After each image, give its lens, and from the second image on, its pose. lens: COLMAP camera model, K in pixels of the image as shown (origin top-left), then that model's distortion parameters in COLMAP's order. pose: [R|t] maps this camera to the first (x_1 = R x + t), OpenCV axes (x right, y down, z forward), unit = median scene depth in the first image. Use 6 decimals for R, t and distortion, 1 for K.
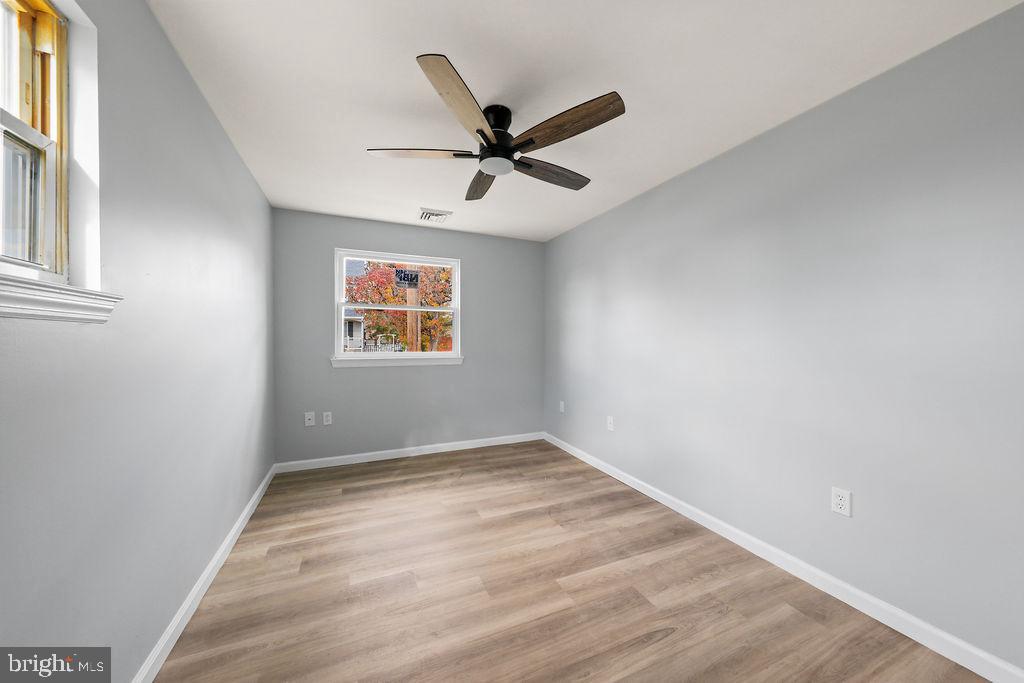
lens RADIAL K [[362.2, 0, 509.9], [0, 362.2, 342.1], [0, 0, 1]] dist [0.001190, -0.000181]
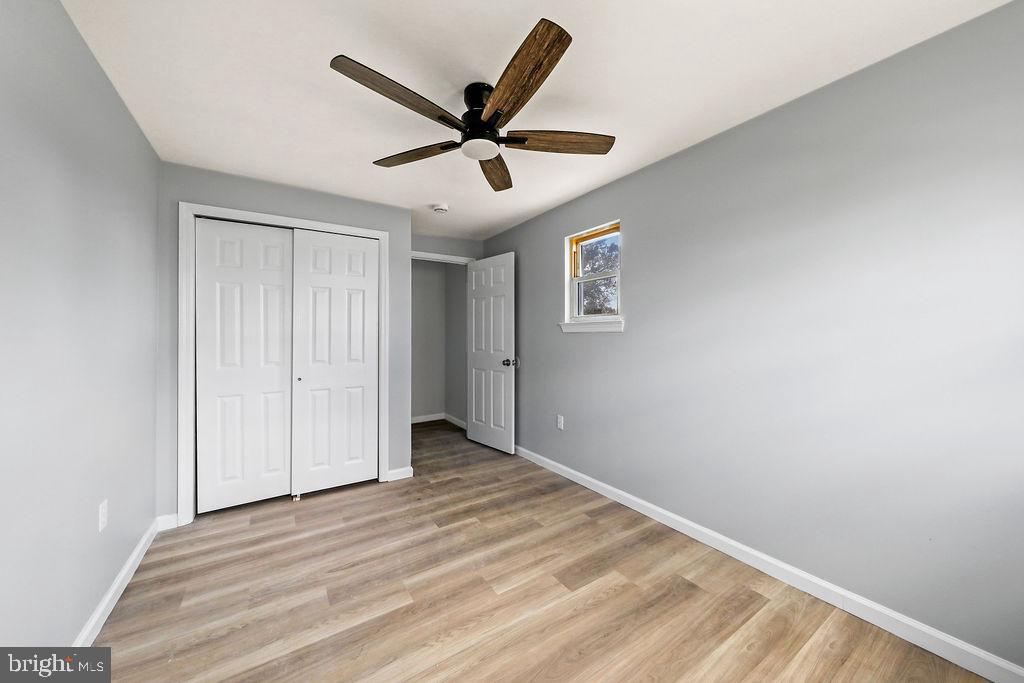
lens RADIAL K [[362.2, 0, 514.4], [0, 362.2, 337.3], [0, 0, 1]] dist [0.001190, -0.000181]
pose [[-0.982944, 0.001655, -0.183900, 0.043597], [0.001257, 0.999997, 0.002280, -0.017769], [0.183903, 0.002010, -0.982942, 2.021616]]
